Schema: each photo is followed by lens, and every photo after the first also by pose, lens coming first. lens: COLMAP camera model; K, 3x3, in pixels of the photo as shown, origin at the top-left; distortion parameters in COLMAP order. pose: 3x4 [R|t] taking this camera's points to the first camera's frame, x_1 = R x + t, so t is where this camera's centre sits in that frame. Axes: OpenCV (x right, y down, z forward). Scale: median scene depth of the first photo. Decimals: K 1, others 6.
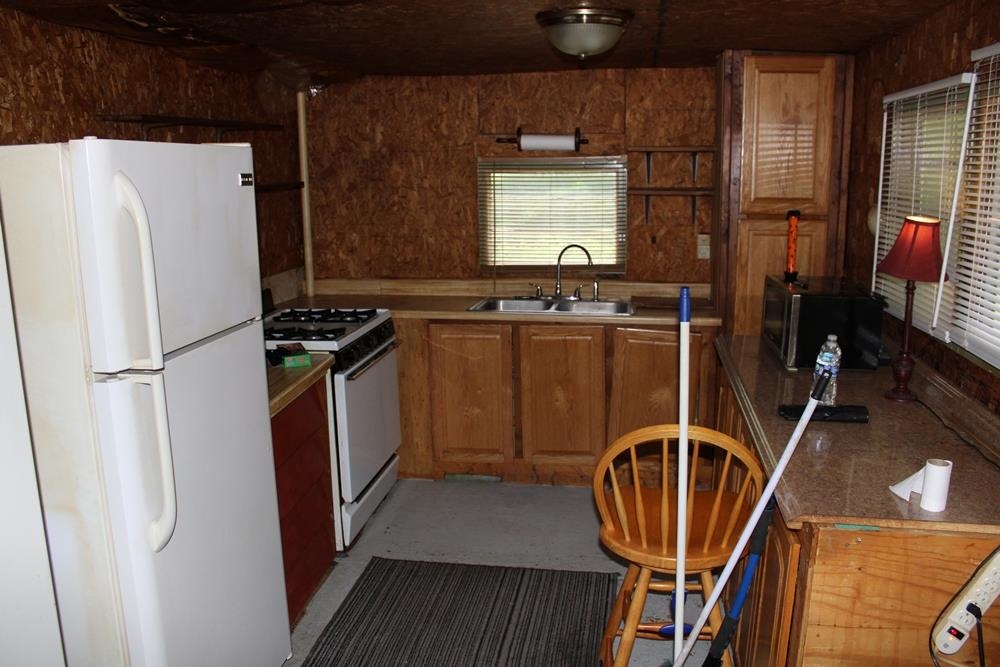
lens RADIAL K [[838.1, 0, 500.0], [0, 838.1, 333.5], [0, 0, 1]] dist [-0.164784, 0.136740]
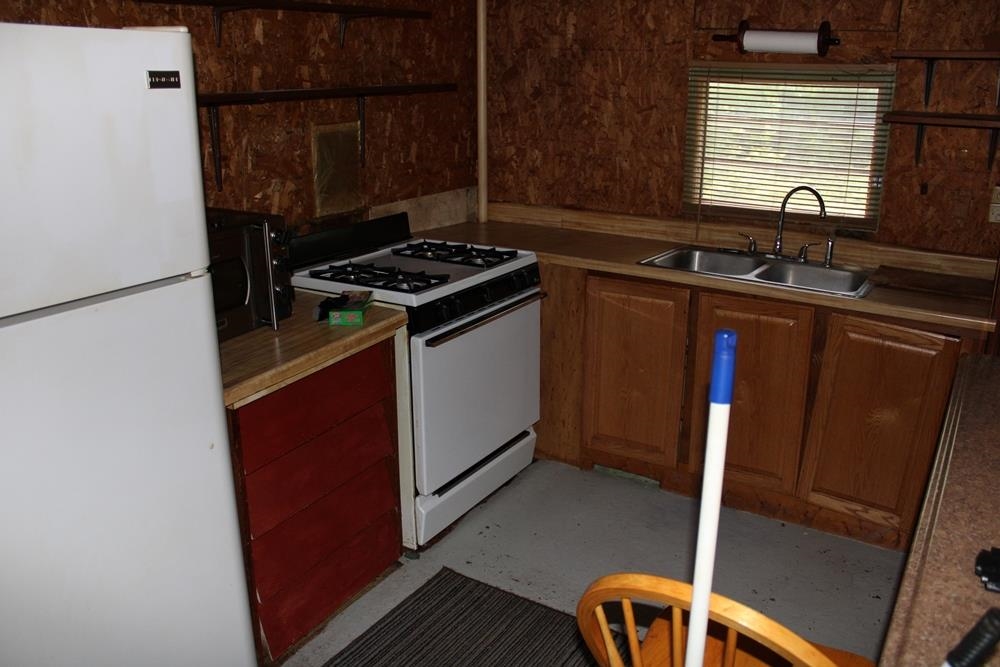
lens RADIAL K [[838.1, 0, 500.0], [0, 838.1, 333.5], [0, 0, 1]] dist [-0.164784, 0.136740]
pose [[0.921168, 0.134707, -0.365108, 0.119404], [-0.094376, 0.987502, 0.126229, -0.044149], [0.377549, -0.081820, 0.922368, 0.229634]]
